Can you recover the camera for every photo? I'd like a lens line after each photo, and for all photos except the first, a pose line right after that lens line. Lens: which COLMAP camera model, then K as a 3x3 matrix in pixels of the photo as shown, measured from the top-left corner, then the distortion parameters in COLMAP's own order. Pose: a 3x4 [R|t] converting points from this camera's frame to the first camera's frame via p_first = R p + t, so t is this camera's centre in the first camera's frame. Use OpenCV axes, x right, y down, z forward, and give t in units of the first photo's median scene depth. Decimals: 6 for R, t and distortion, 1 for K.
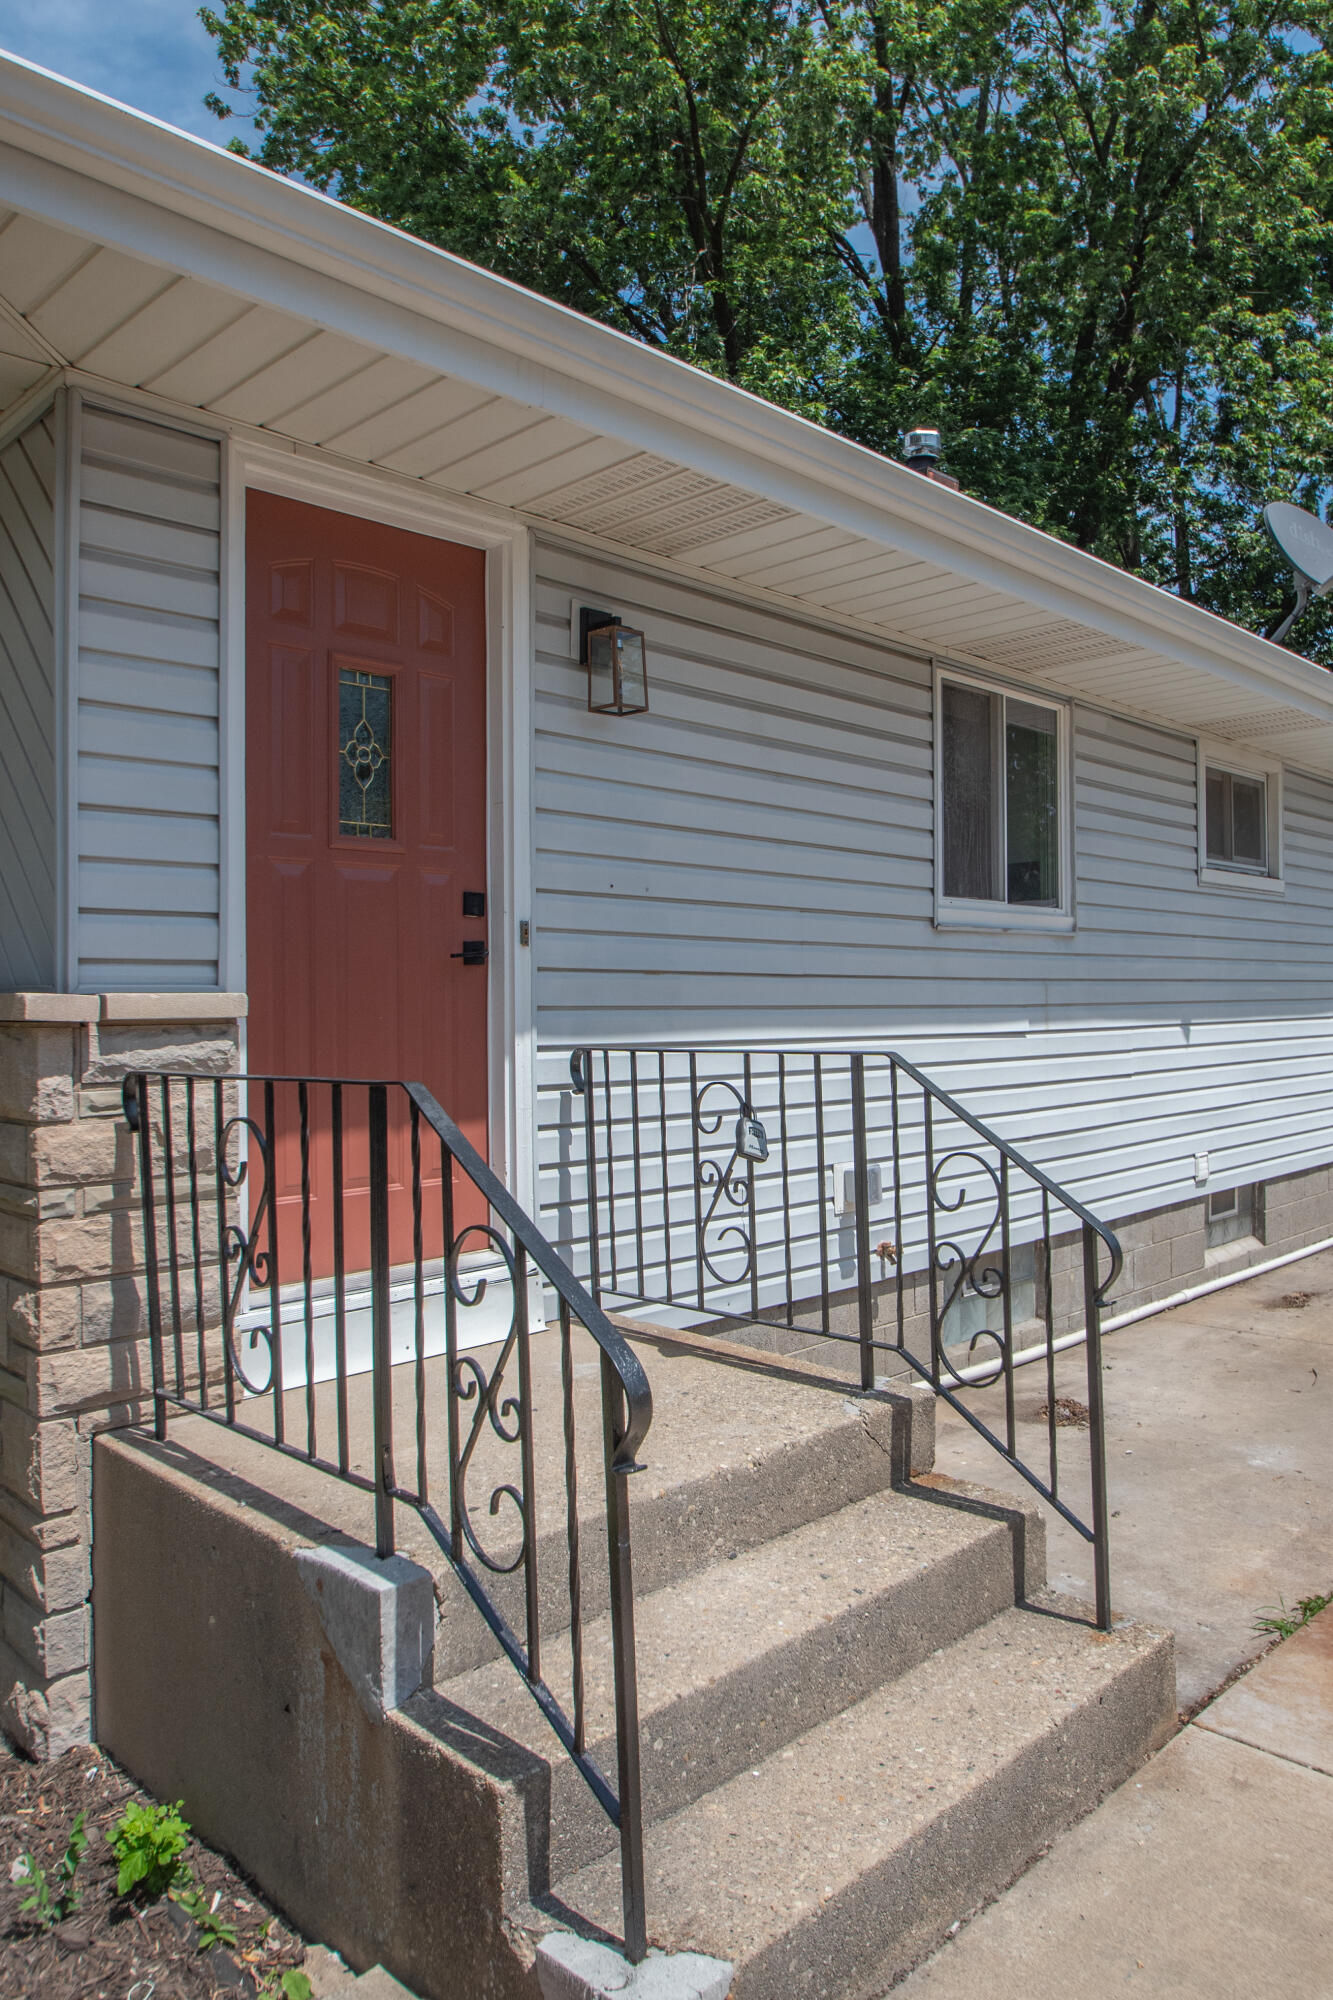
lens RADIAL K [[1383.1, 0, 711.9], [0, 1383.1, 987.5], [0, 0, 1]] dist [-0.040384, -0.003327]
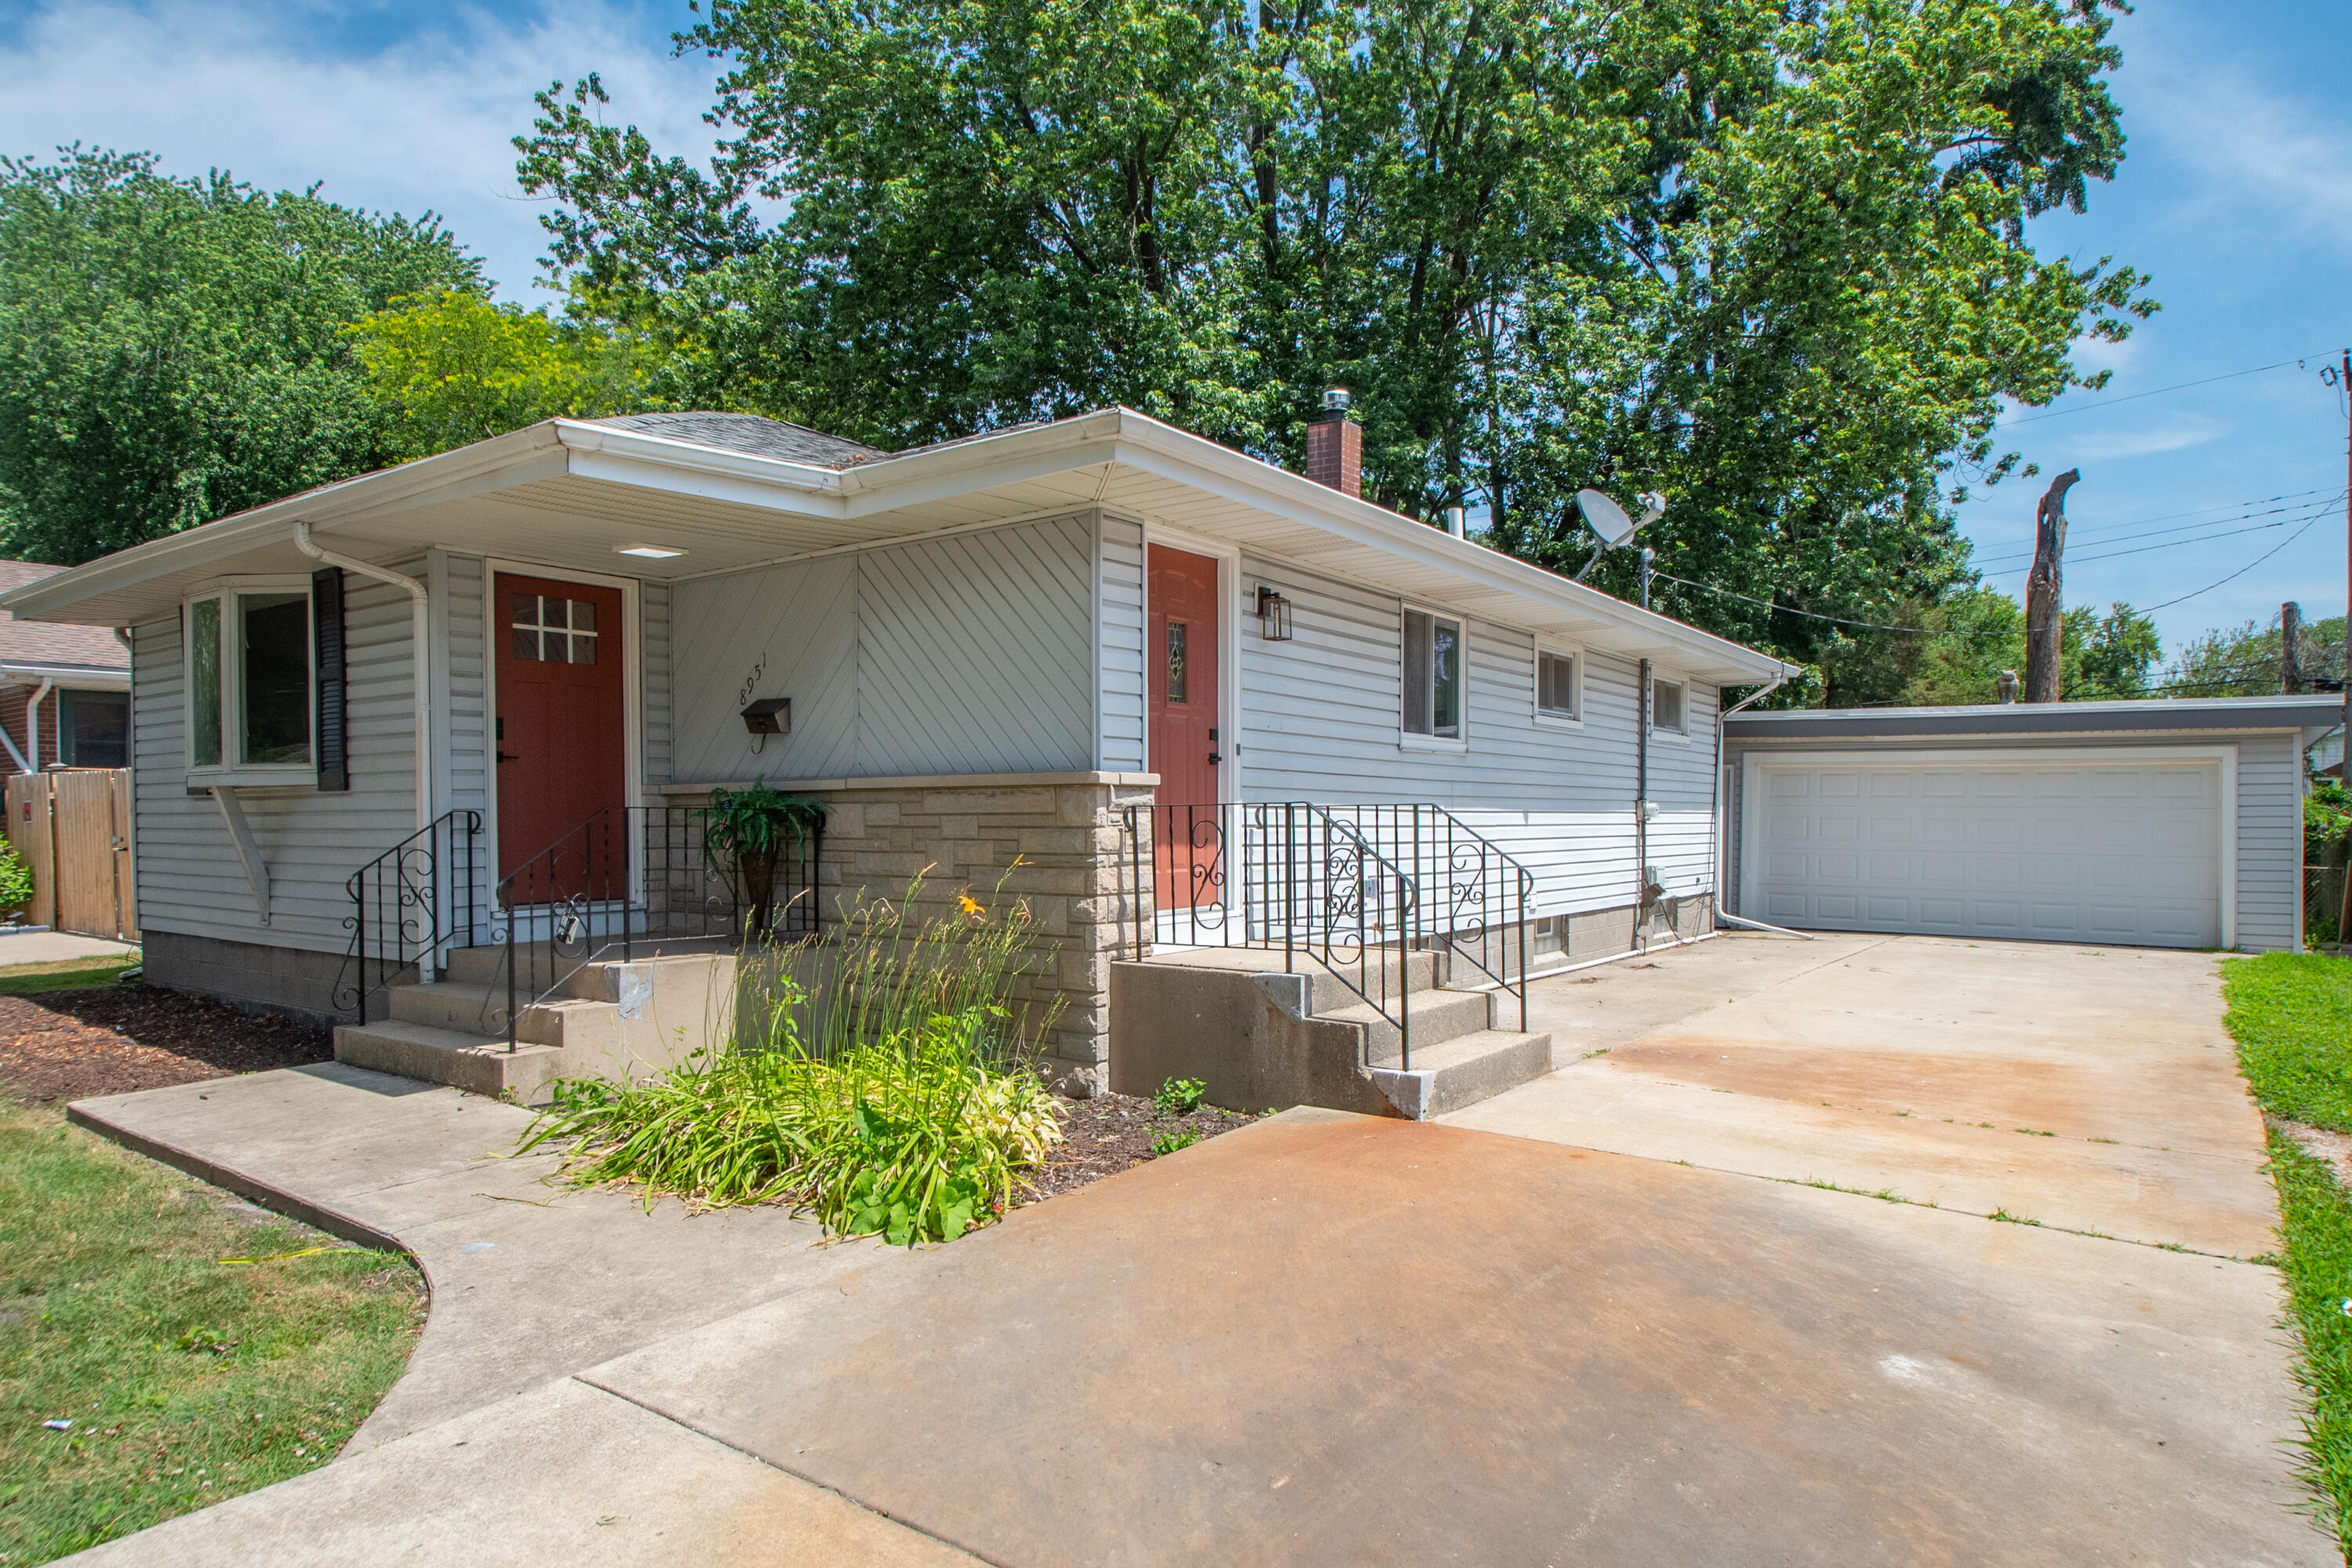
lens RADIAL K [[1400.6, 0, 1184.1], [0, 1400.6, 853.0], [0, 0, 1]] dist [-0.026758, -0.000500]
pose [[0.991526, 0.004673, 0.129826, -0.464222], [-0.008764, 0.999482, 0.030953, 0.048157], [-0.129614, -0.031829, 0.991054, -1.007715]]
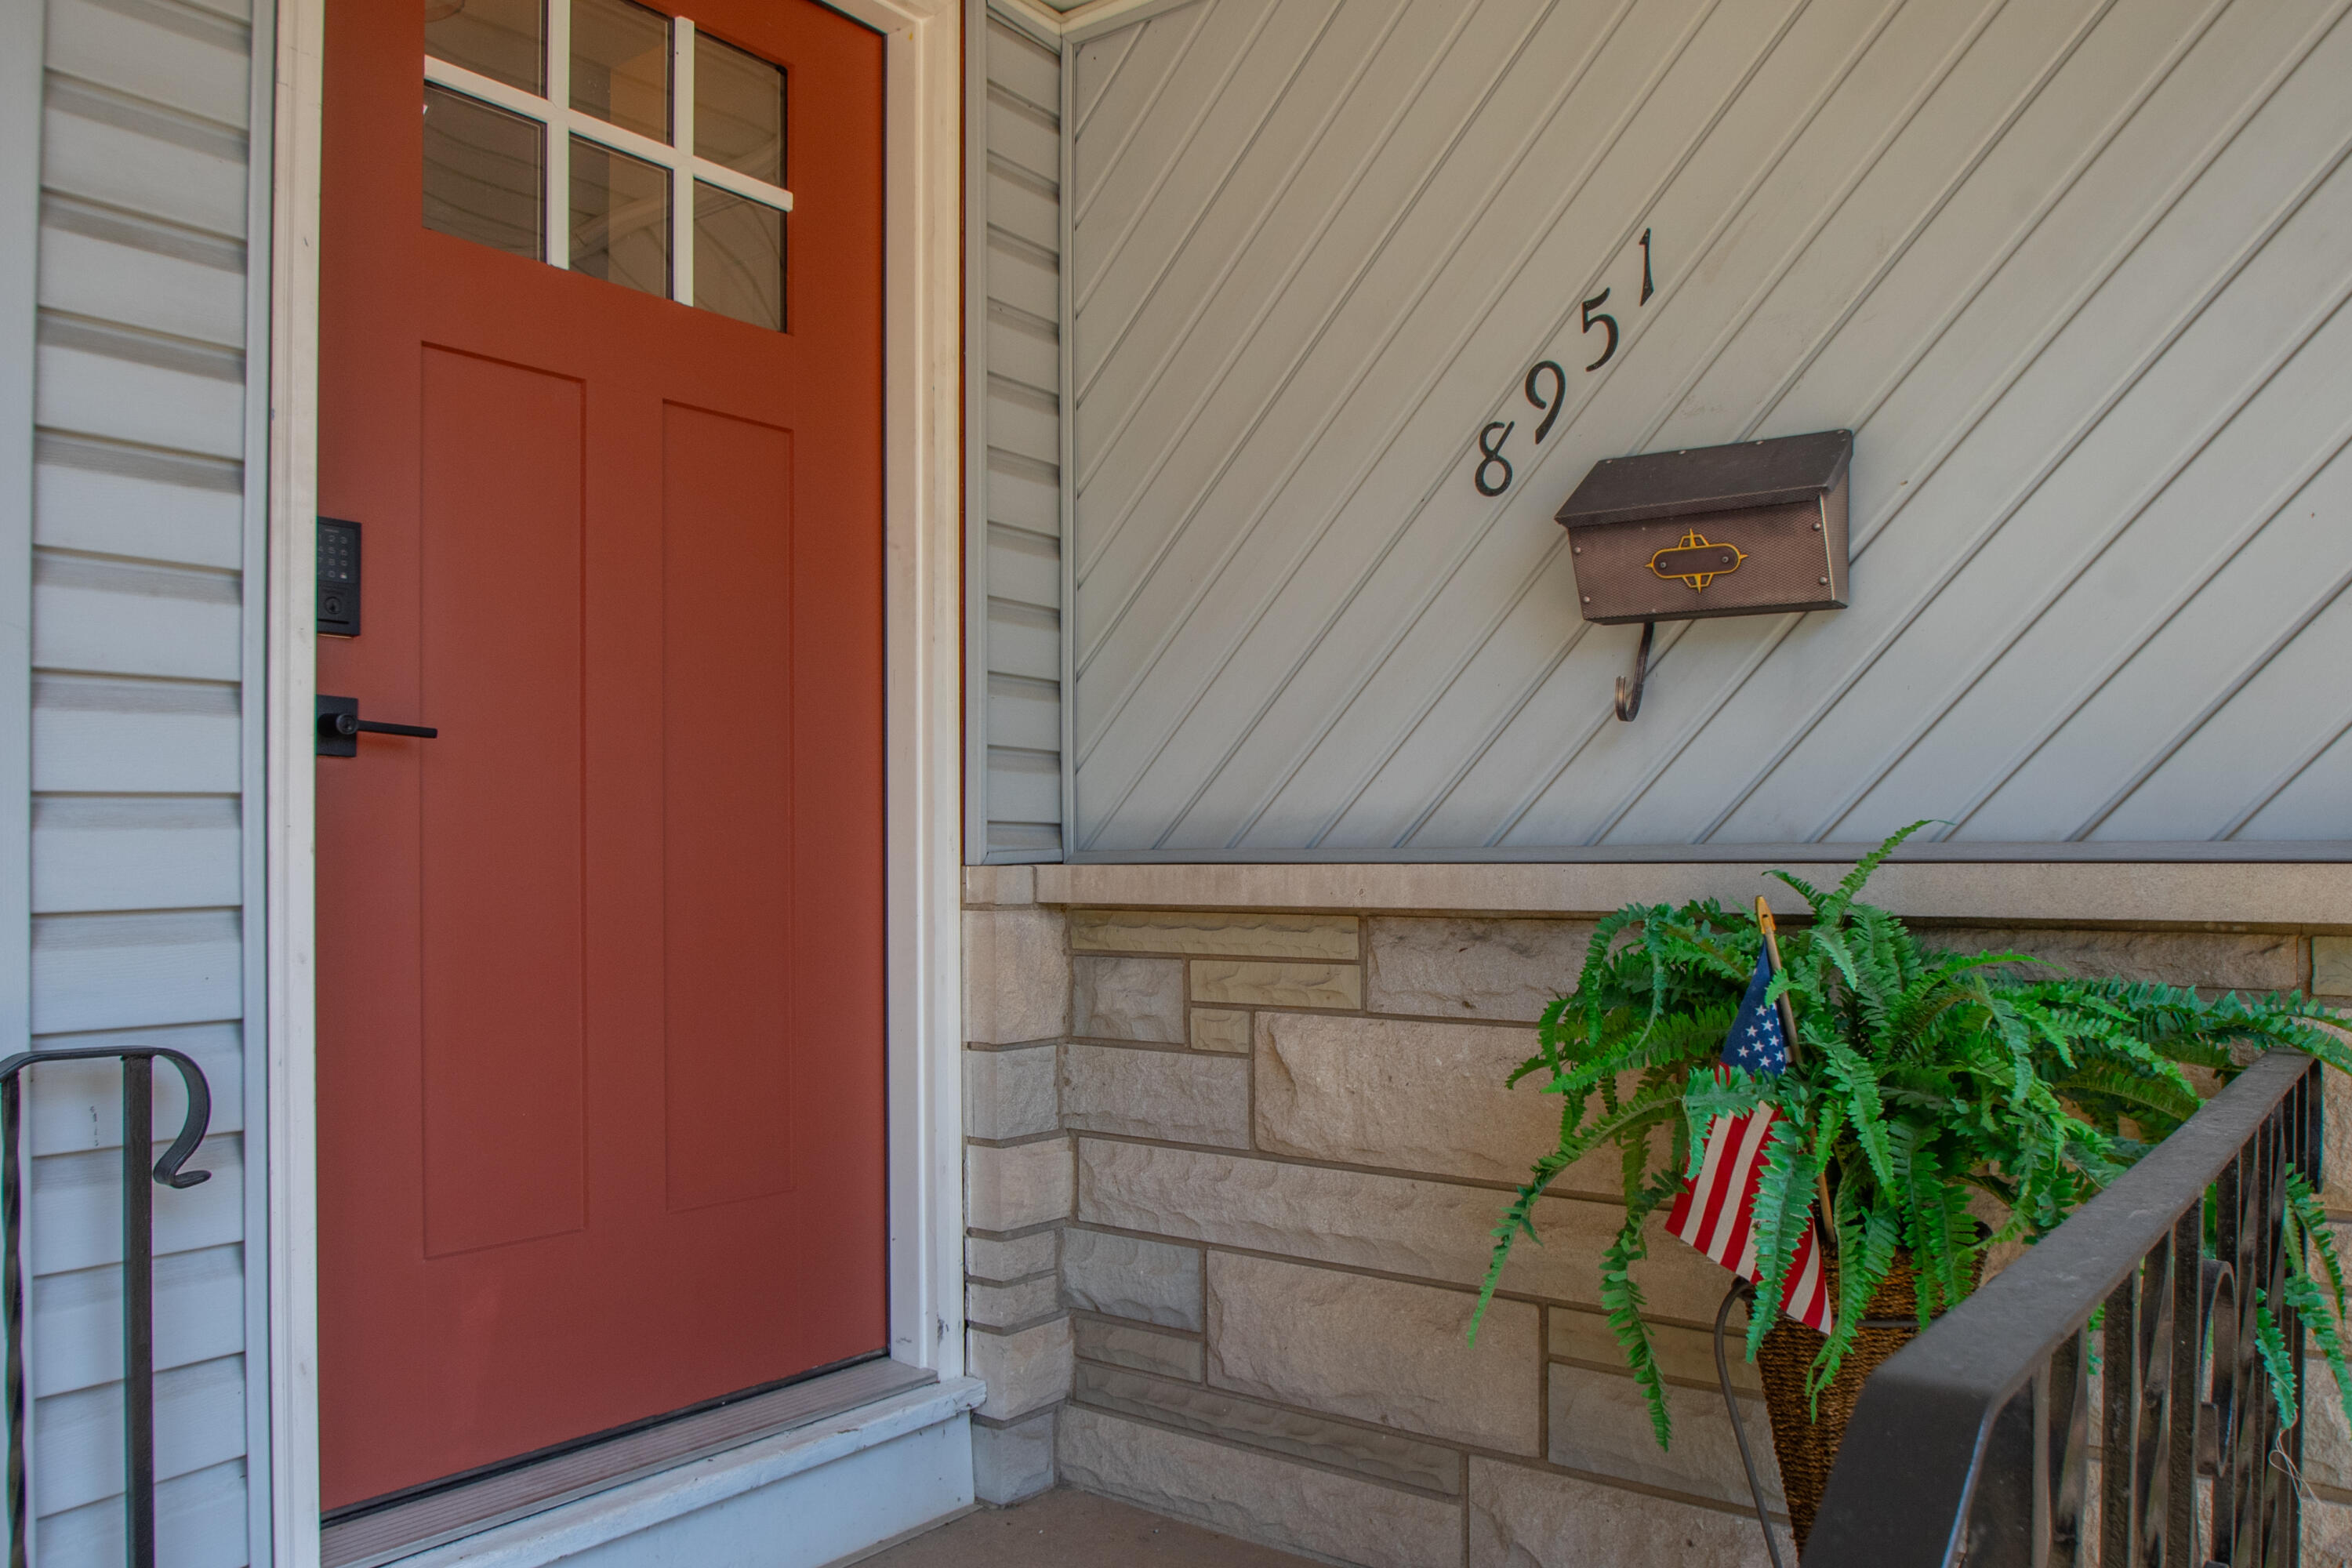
lens RADIAL K [[1731.6, 0, 1194.9], [0, 1731.6, 851.7], [0, 0, 1]] dist [-0.046977, 0.014631]
pose [[0.994309, 0.012882, 0.105752, -1.016113], [-0.012887, 0.999917, -0.000641, 0.010352], [-0.105751, -0.000726, 0.994392, 0.673528]]
